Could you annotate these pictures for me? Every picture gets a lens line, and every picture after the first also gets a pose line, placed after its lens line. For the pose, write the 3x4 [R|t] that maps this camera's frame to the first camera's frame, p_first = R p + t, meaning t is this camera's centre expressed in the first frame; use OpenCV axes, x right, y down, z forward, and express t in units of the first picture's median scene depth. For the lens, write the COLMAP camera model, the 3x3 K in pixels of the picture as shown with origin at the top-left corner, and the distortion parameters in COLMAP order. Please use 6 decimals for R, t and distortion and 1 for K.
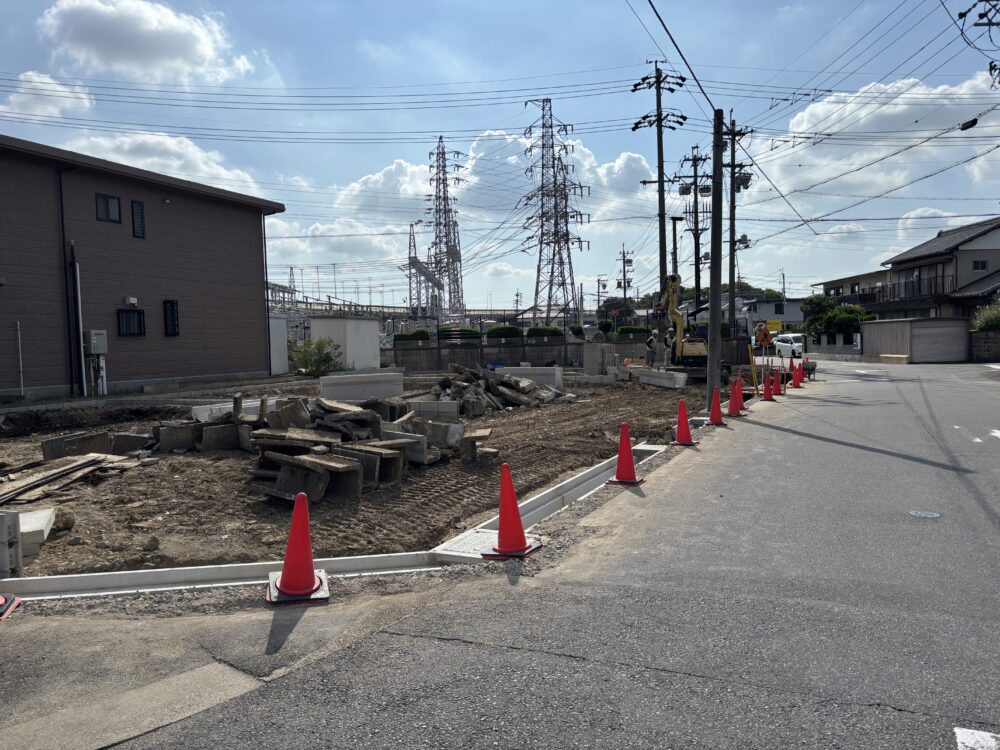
lens RADIAL K [[752.2, 0, 496.5], [0, 752.2, 380.6], [0, 0, 1]] dist [0.072742, -0.074417]
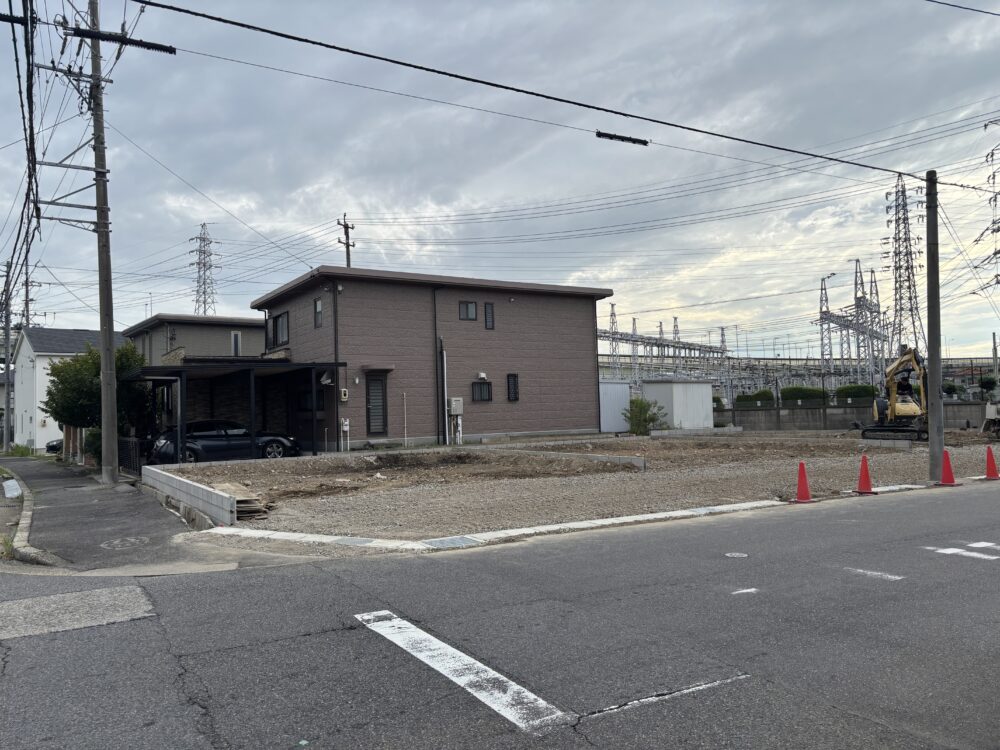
lens RADIAL K [[752.2, 0, 493.4], [0, 752.2, 367.7], [0, 0, 1]] dist [0.072742, -0.074417]
pose [[0.817240, -0.031096, -0.575458, 0.199330], [-0.021492, 0.996204, -0.084354, -0.003622], [0.575896, 0.081305, 0.813470, -0.053388]]
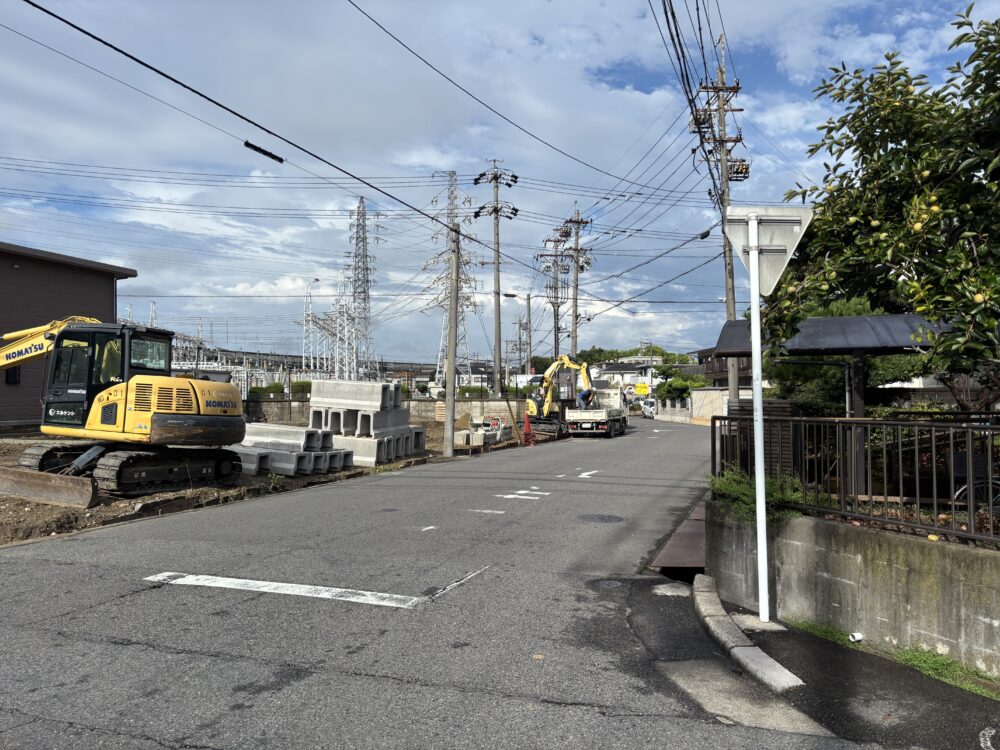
lens RADIAL K [[752.2, 0, 503.8], [0, 752.2, 381.9], [0, 0, 1]] dist [0.072742, -0.074417]
pose [[0.995334, 0.031426, 0.091232, 0.135160], [-0.024866, 0.997083, -0.072162, 0.001917], [-0.093234, 0.069557, 0.993212, -0.135531]]
